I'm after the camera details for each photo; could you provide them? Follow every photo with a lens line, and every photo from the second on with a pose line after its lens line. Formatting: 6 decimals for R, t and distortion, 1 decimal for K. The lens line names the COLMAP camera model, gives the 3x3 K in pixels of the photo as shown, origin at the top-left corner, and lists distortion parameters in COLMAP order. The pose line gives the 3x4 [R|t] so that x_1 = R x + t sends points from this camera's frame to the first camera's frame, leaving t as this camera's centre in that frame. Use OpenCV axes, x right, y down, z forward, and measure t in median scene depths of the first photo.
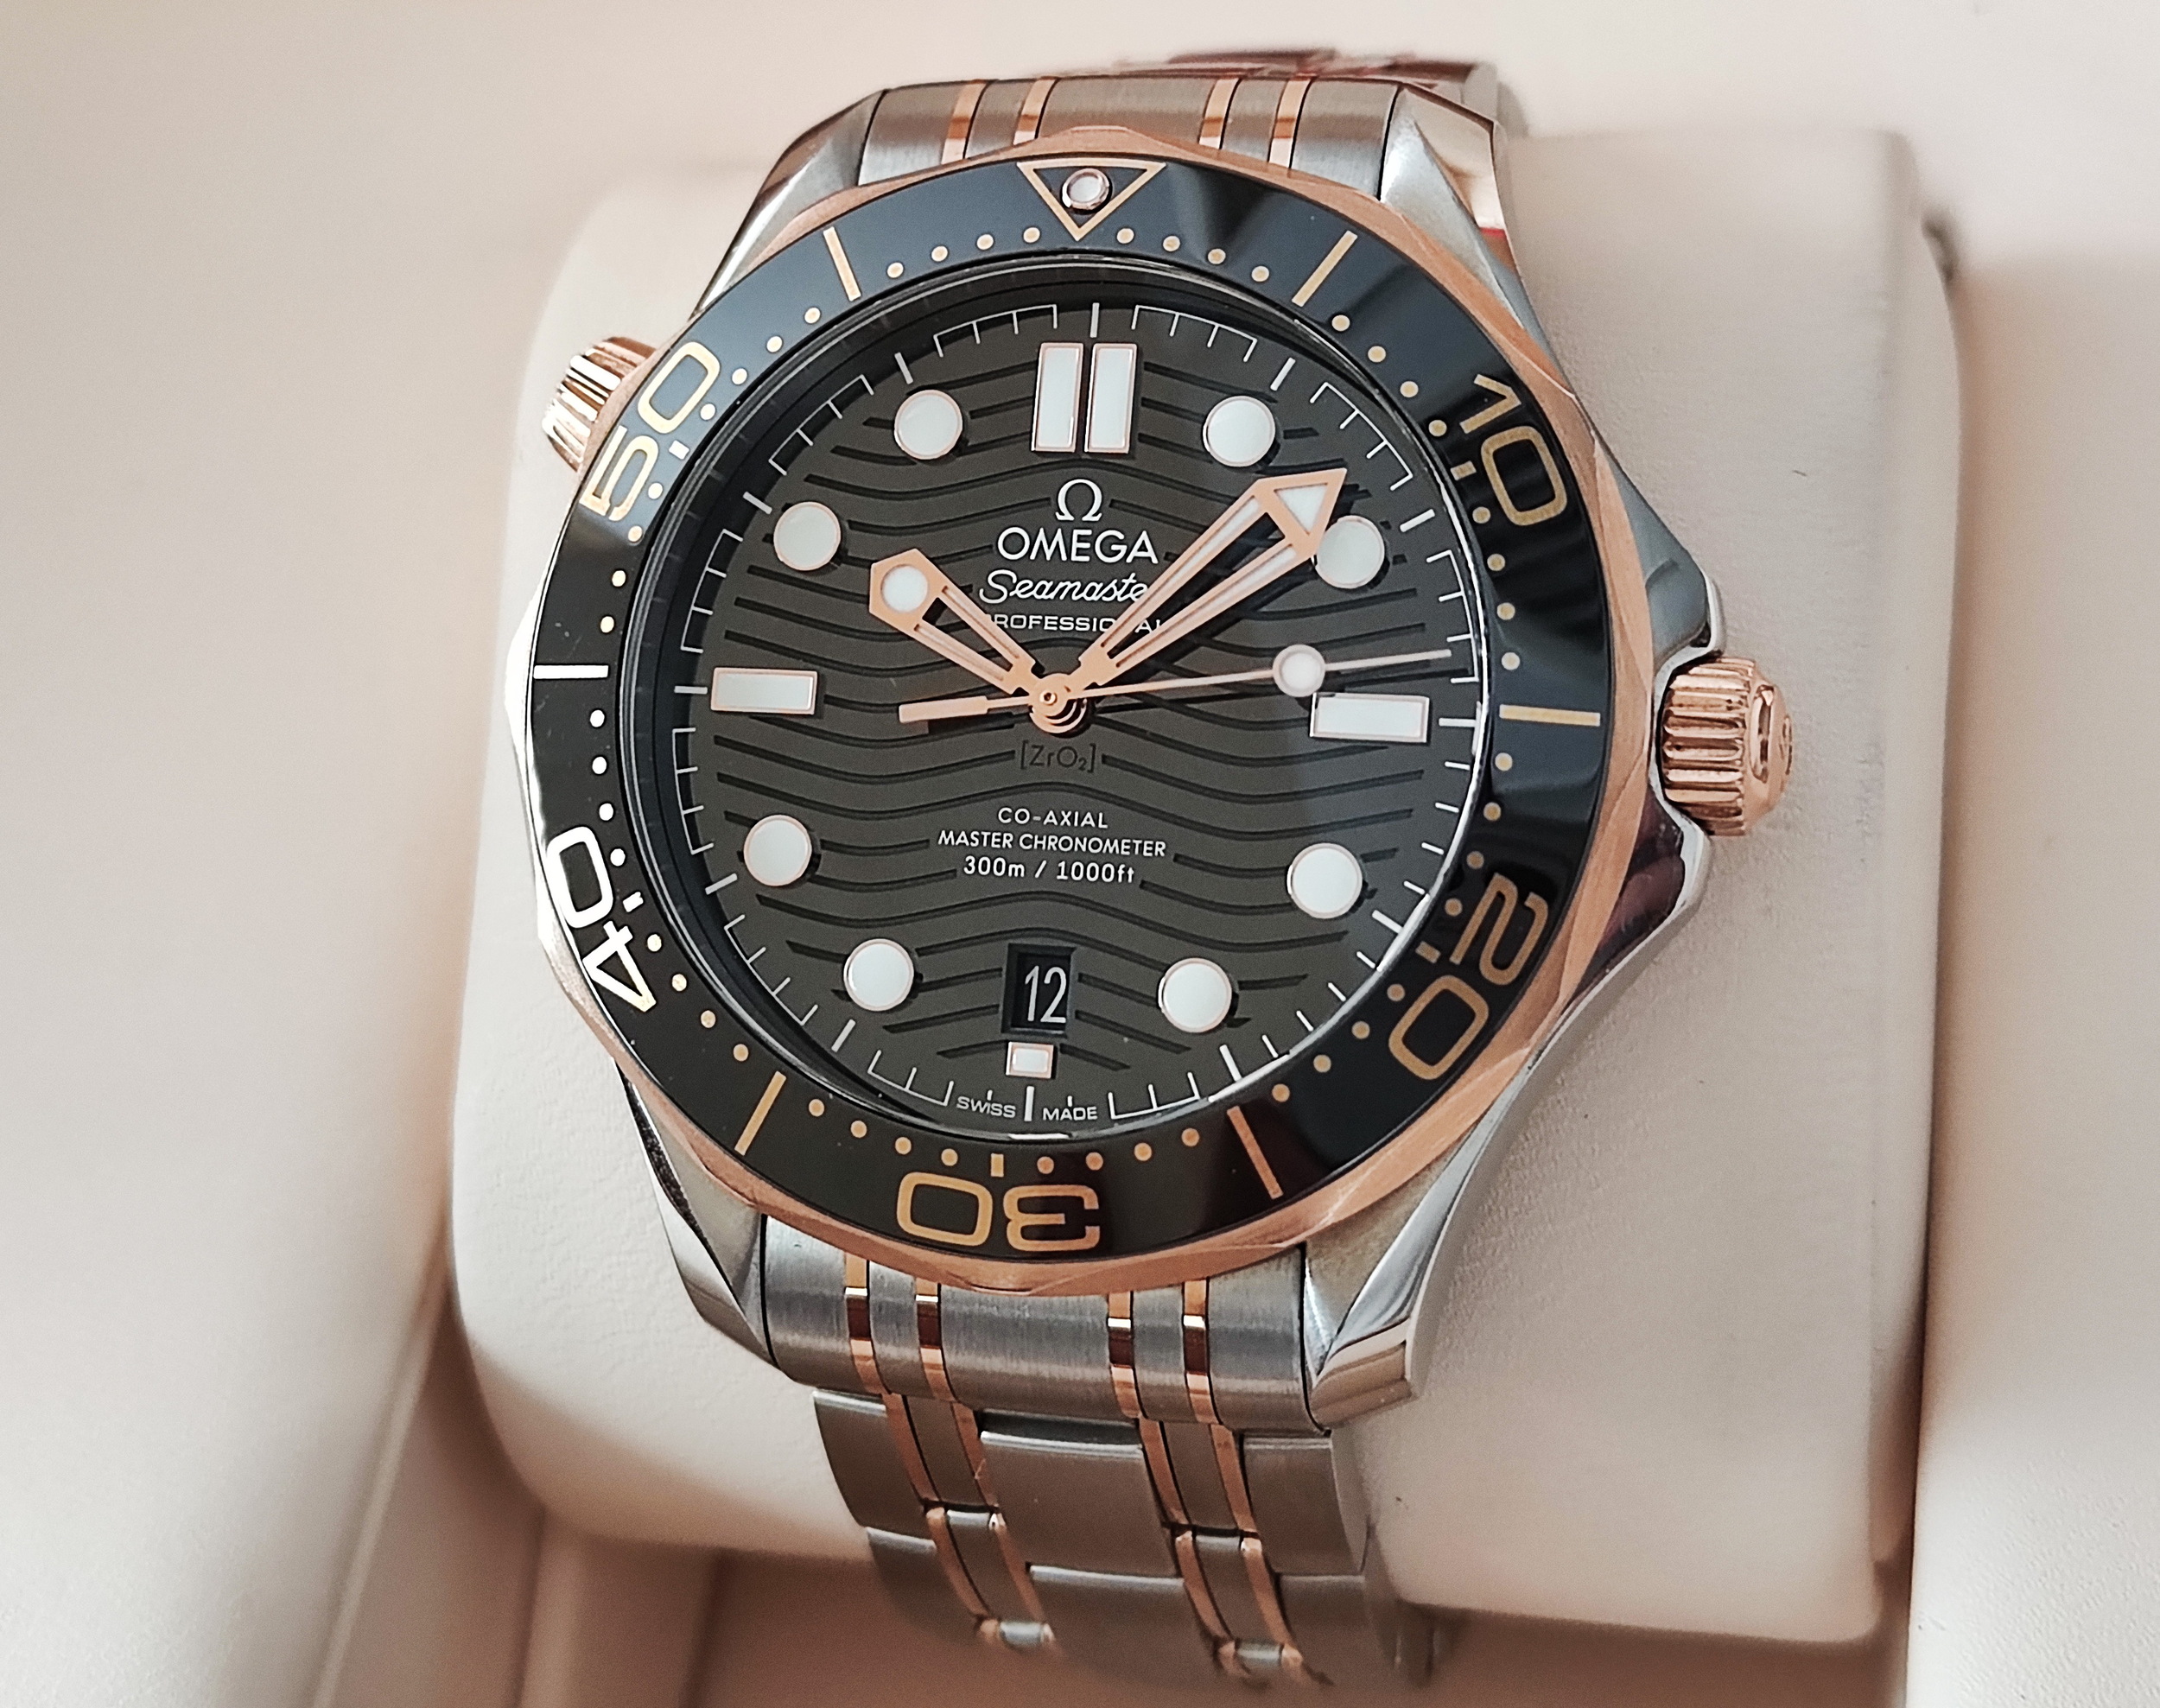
lens RADIAL K [[1632.3, 0, 1080.2], [0, 1632.3, 850.2], [0, 0, 1]] dist [0.000167, 0.001315]
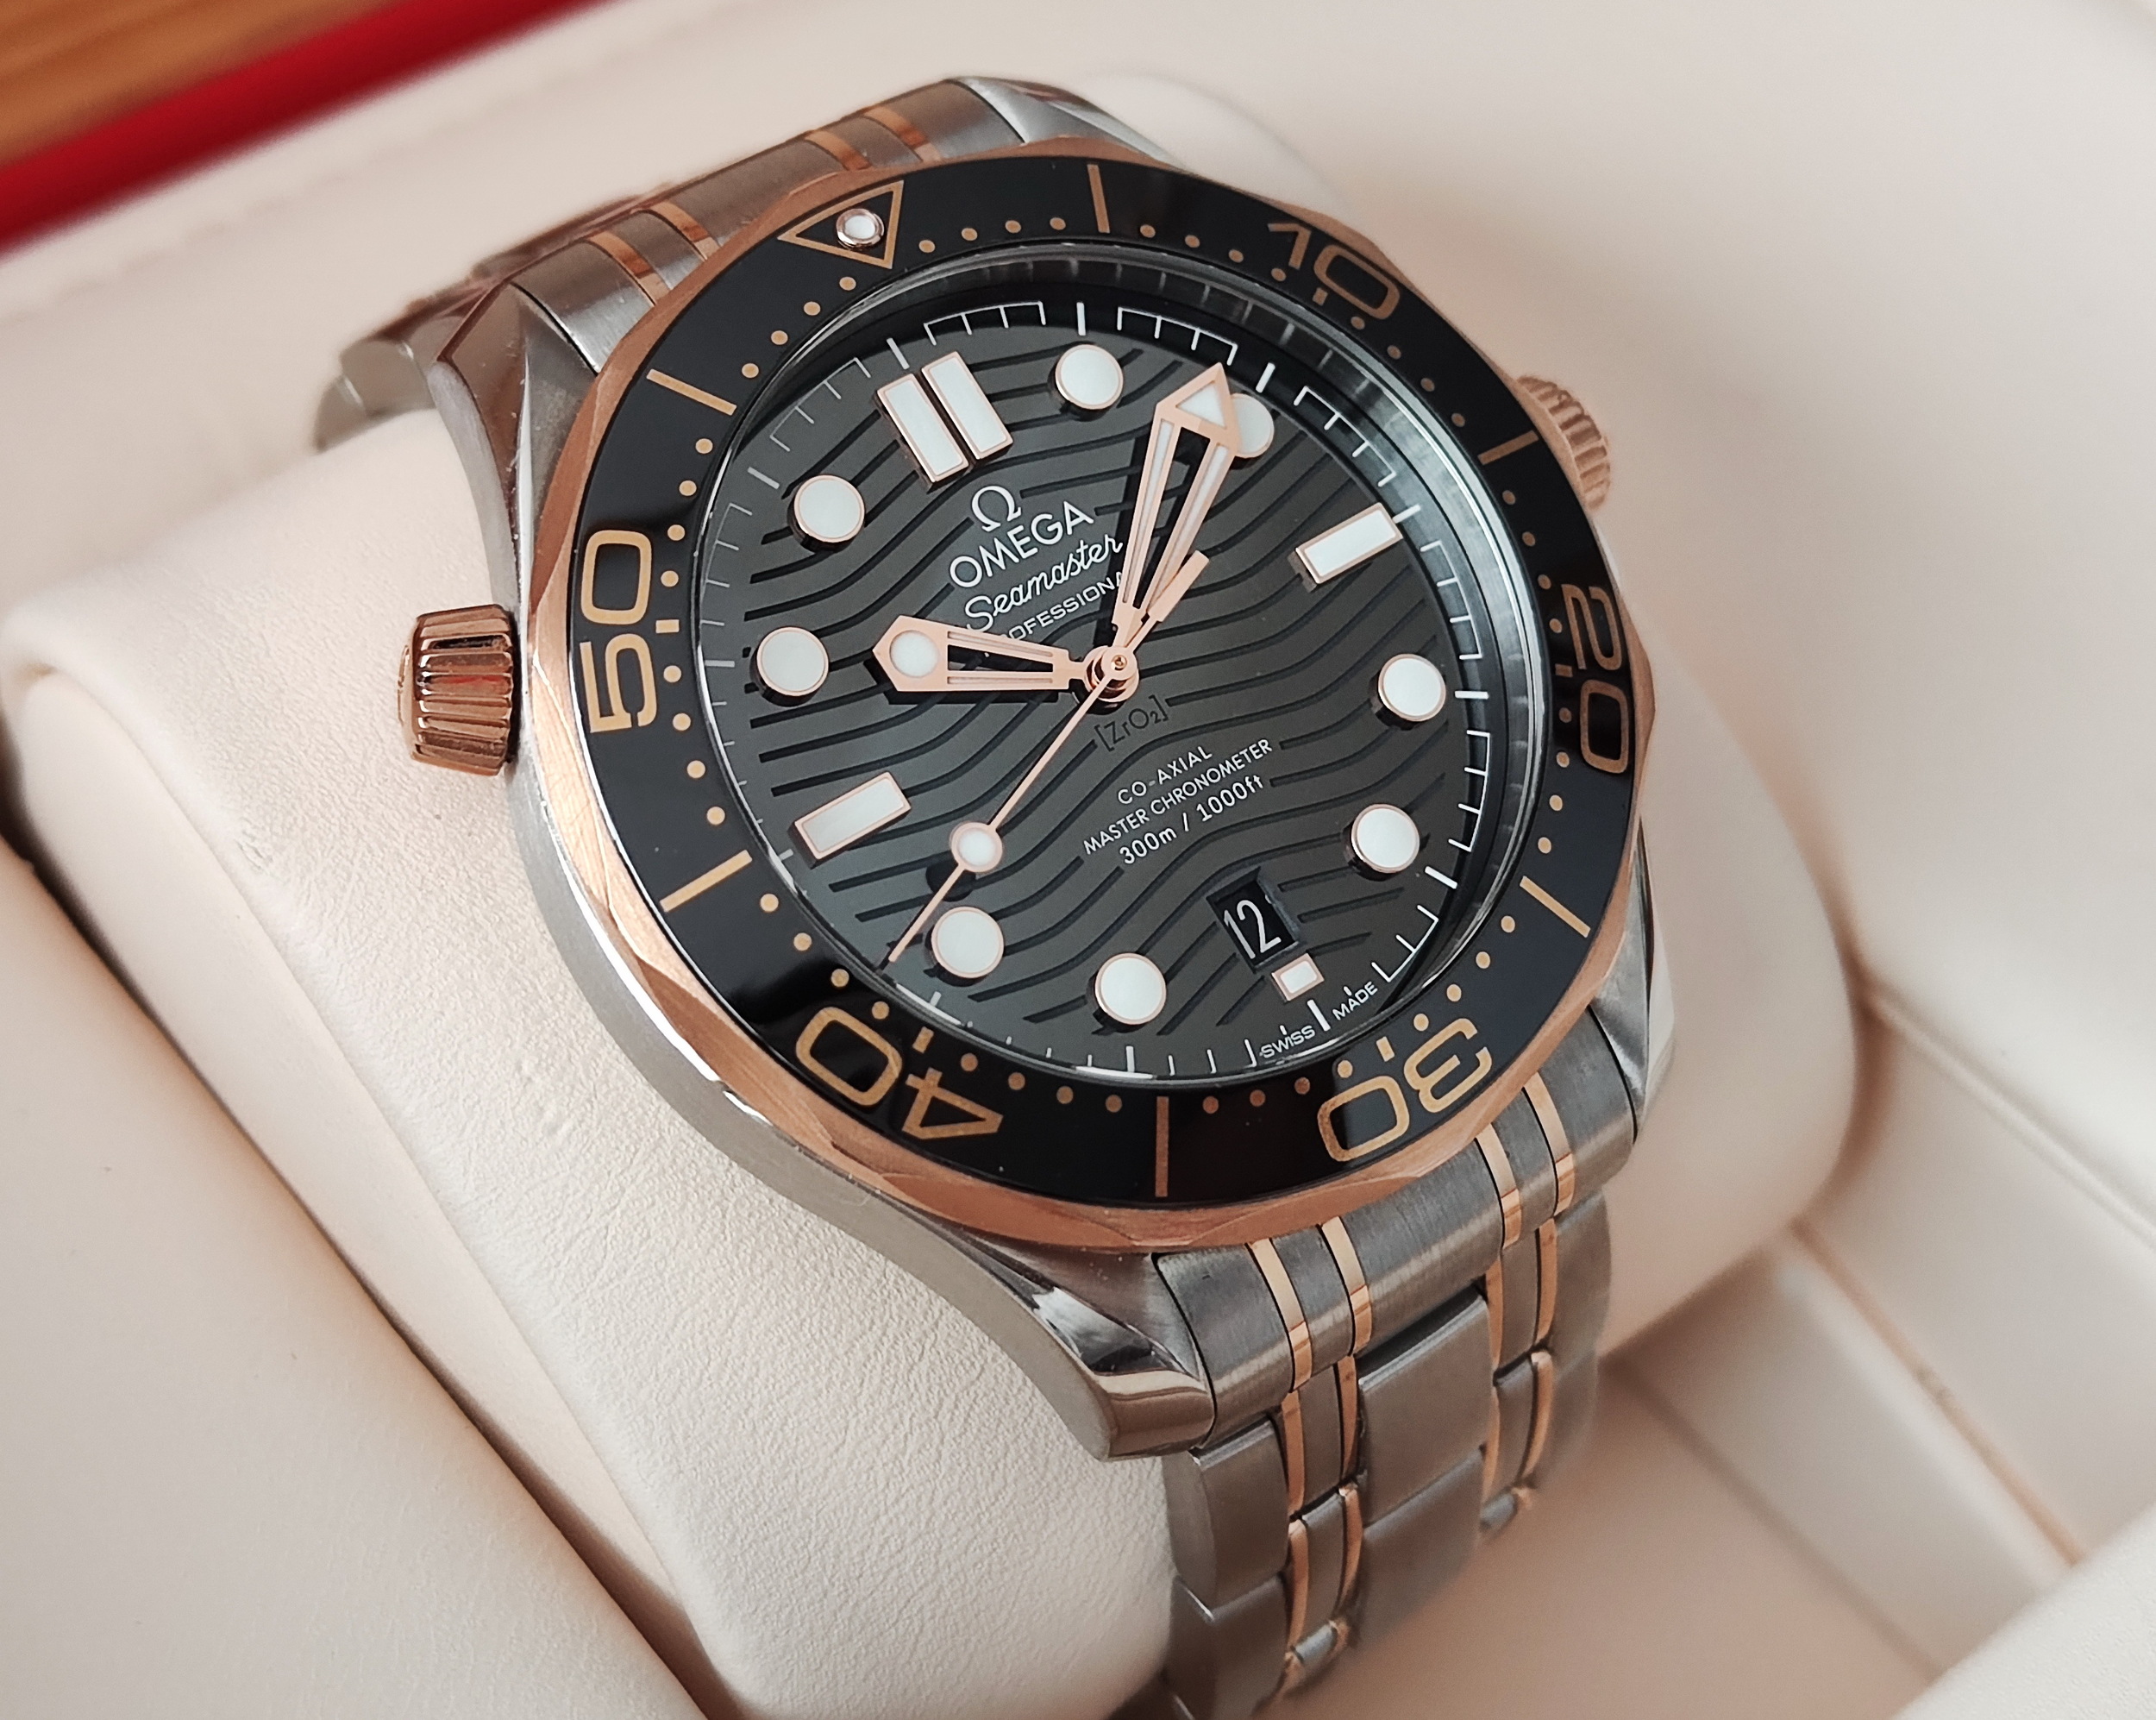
lens RADIAL K [[1628.4, 0, 1080.0], [0, 1628.4, 863.6], [0, 0, 1]] dist [-0.004551, -0.002829]
pose [[0.798819, -0.517494, 0.306737, -0.394938], [0.538897, 0.842191, 0.017432, -0.019238], [-0.267352, 0.151375, 0.951635, 0.069429]]
